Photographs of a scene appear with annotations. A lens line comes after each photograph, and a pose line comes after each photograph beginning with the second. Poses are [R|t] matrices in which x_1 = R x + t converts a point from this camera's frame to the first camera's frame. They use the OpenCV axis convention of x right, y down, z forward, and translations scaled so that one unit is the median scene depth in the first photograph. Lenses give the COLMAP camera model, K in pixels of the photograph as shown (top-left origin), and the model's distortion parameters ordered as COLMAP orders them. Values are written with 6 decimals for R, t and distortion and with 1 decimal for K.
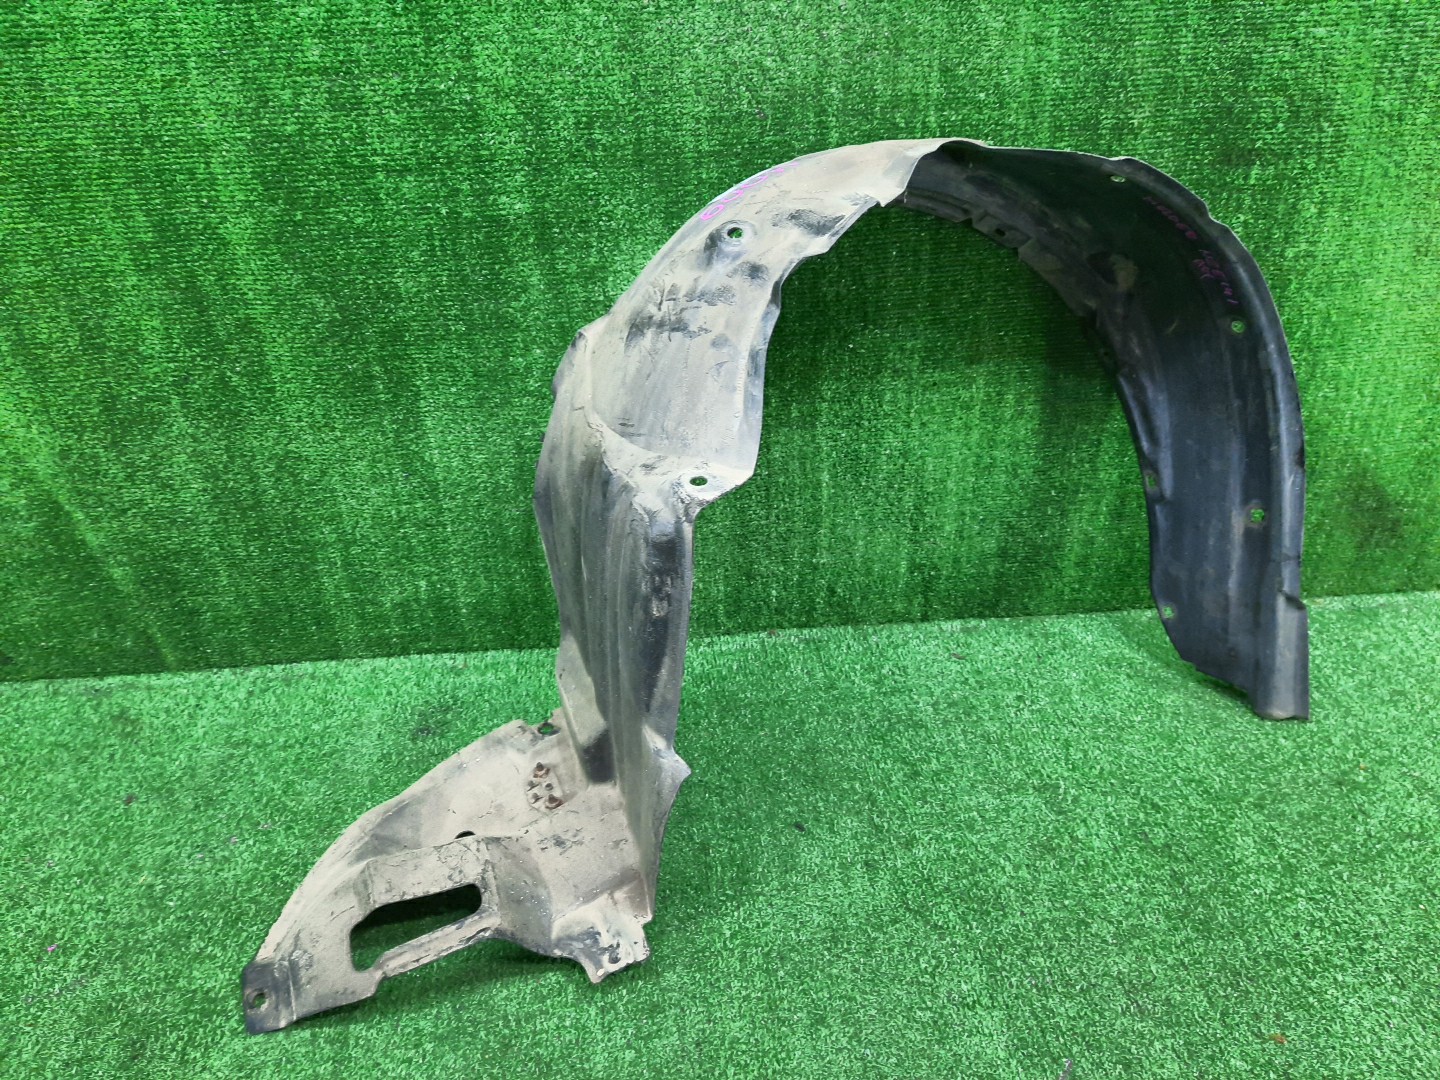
lens RADIAL K [[1085.6, 0, 709.4], [0, 1085.6, 546.9], [0, 0, 1]] dist [-0.001683, -0.023832]
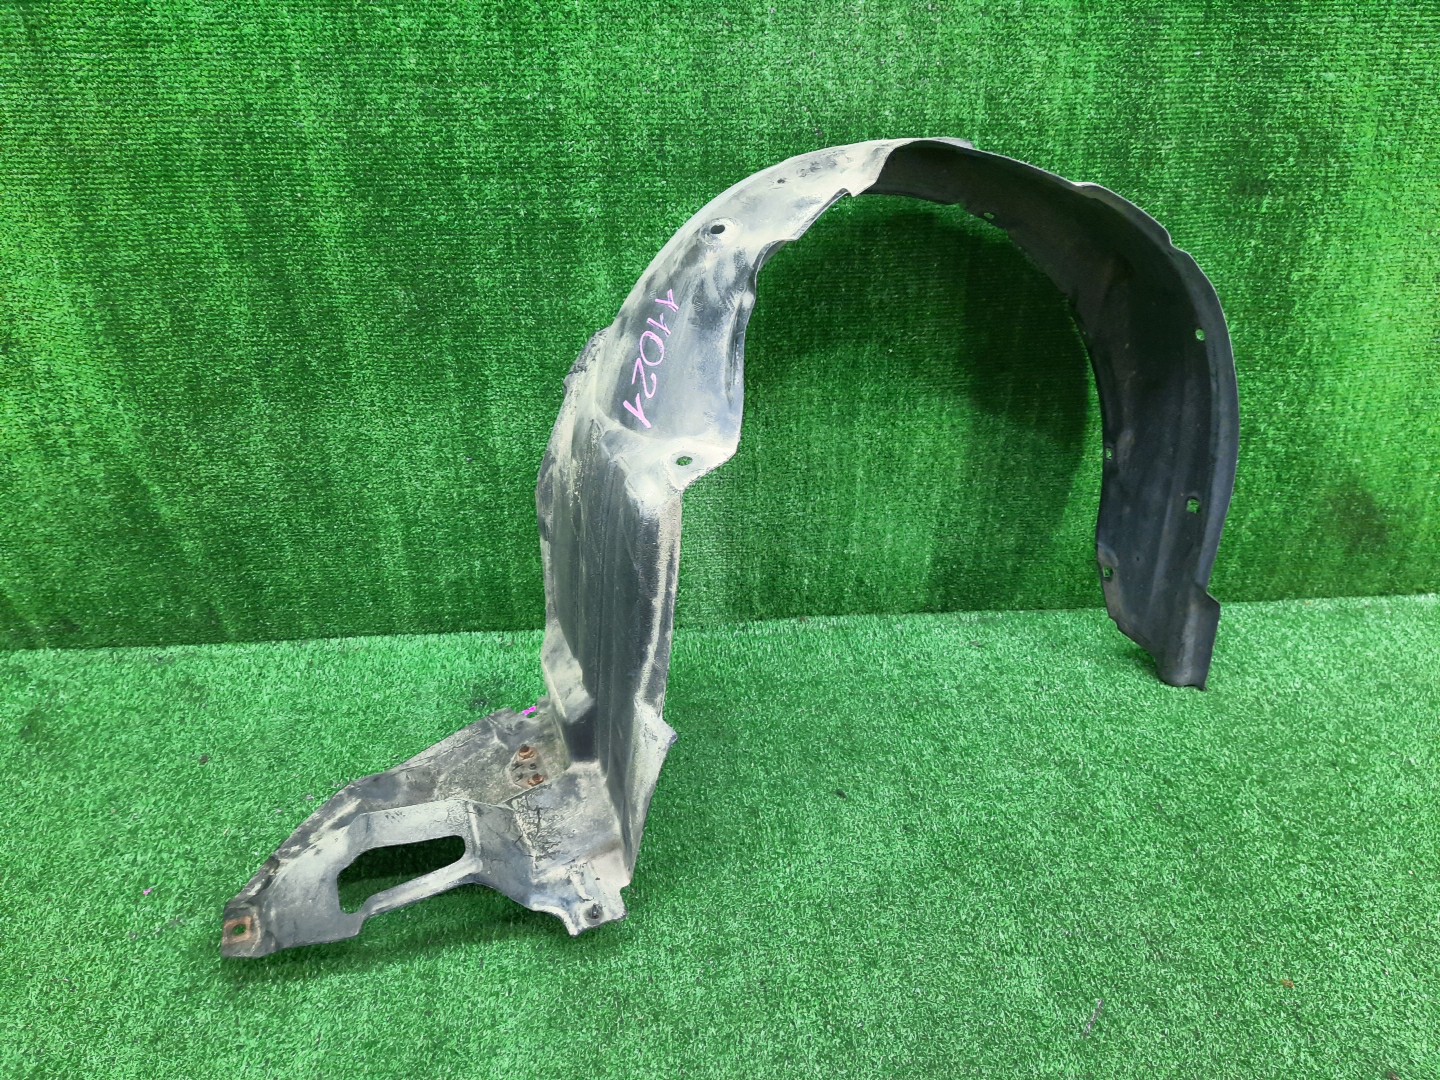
lens RADIAL K [[1085.6, 0, 706.9], [0, 1085.6, 546.3], [0, 0, 1]] dist [-0.001683, -0.023832]
pose [[0.999306, 0.024177, 0.028332, -0.083975], [-0.023926, 0.999672, -0.009172, 0.024831], [-0.028544, 0.008488, 0.999556, -0.071512]]
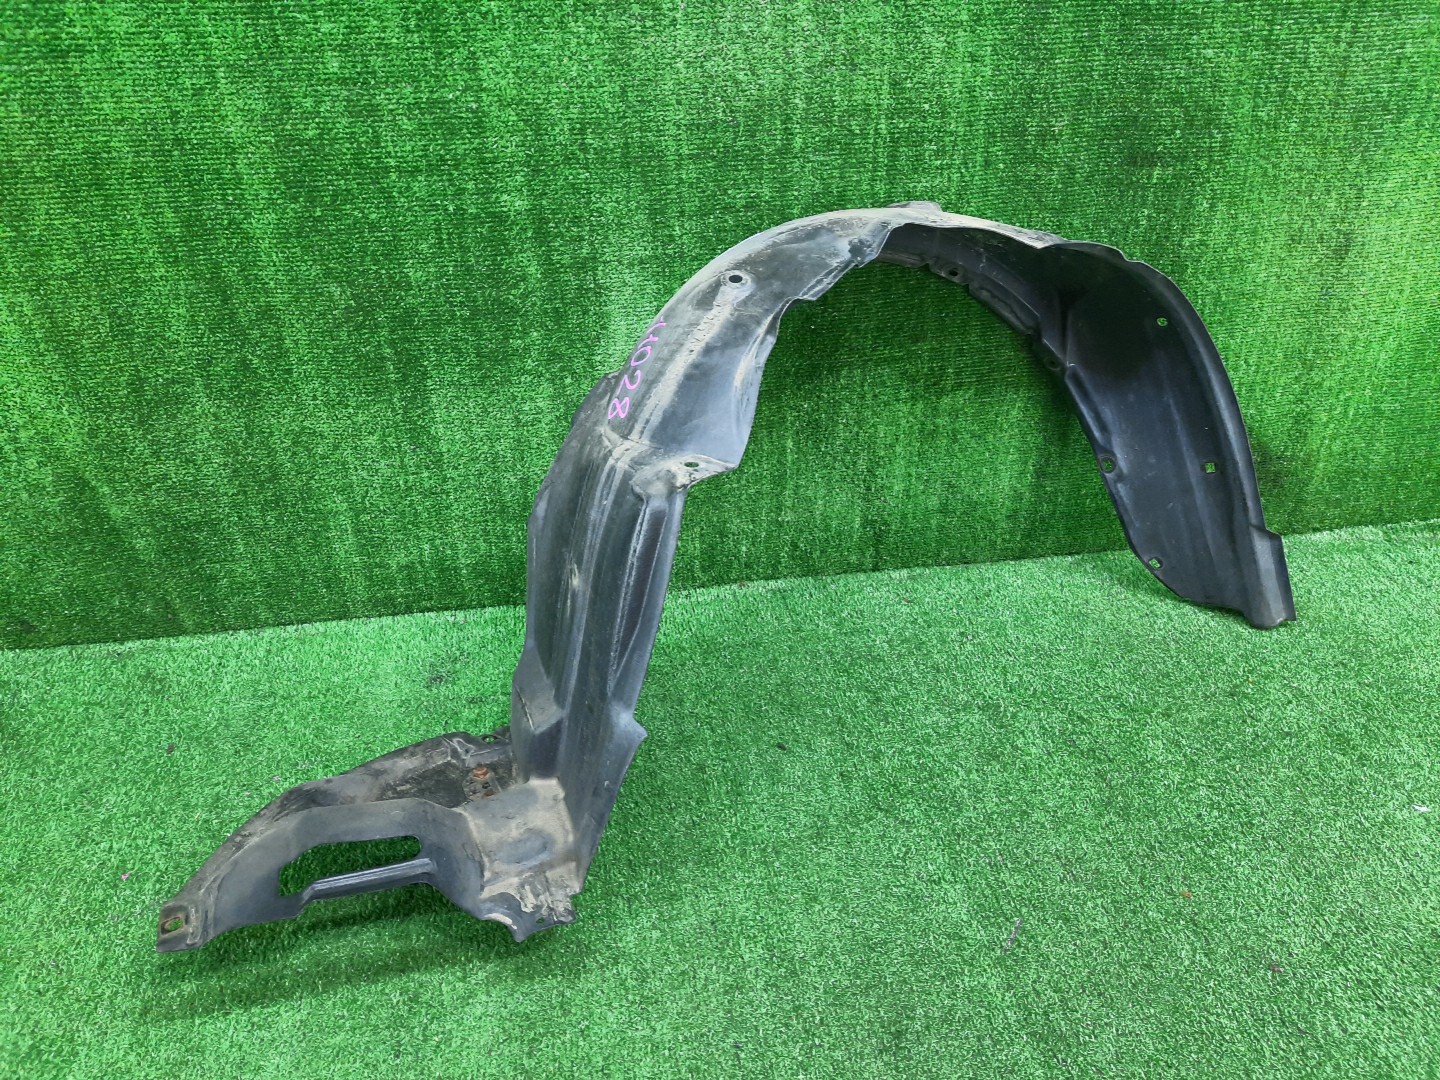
lens RADIAL K [[1085.6, 0, 716.7], [0, 1085.6, 548.2], [0, 0, 1]] dist [-0.001683, -0.023832]
pose [[0.996466, -0.024580, 0.080325, -0.071060], [0.022471, 0.999382, 0.027046, 0.013927], [-0.080940, -0.025145, 0.996402, -0.133051]]
